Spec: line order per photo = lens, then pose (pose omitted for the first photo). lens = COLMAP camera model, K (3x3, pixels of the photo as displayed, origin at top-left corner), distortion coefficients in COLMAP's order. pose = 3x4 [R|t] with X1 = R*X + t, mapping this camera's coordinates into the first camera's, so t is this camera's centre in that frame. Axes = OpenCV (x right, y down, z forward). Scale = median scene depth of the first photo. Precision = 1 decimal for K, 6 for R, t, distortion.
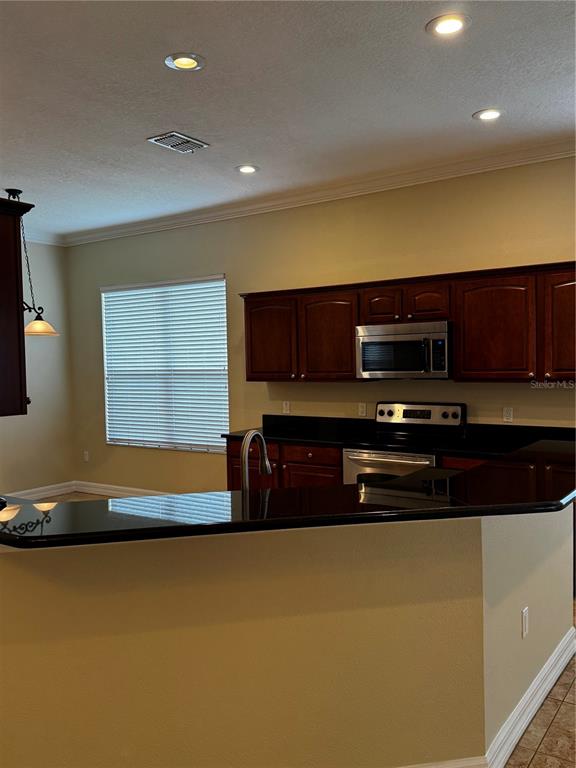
lens RADIAL K [[668.8, 0, 288.0], [0, 668.8, 384.0], [0, 0, 1]] dist [0.063134, -0.003235]
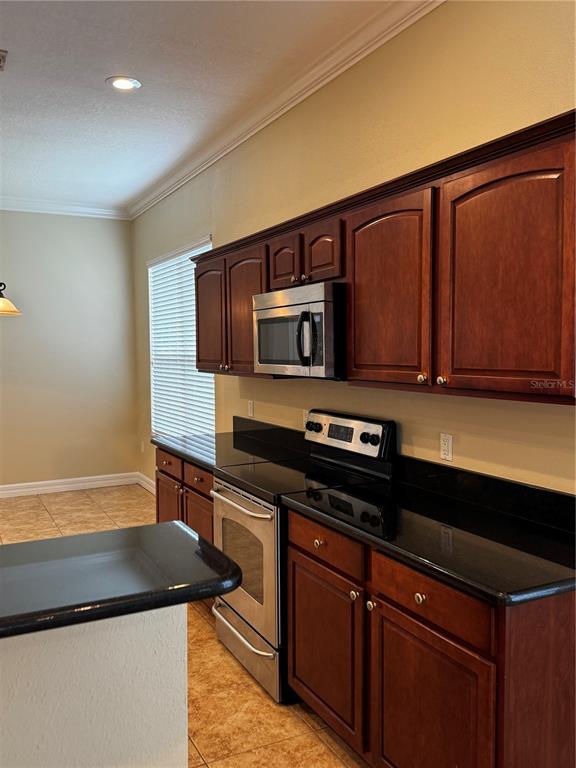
lens RADIAL K [[668.8, 0, 288.0], [0, 668.8, 384.0], [0, 0, 1]] dist [0.063134, -0.003235]
pose [[0.877623, 0.039177, -0.477748, 0.455128], [-0.027642, 0.999132, 0.031154, -0.019608], [0.478554, -0.014135, 0.877944, 0.425767]]
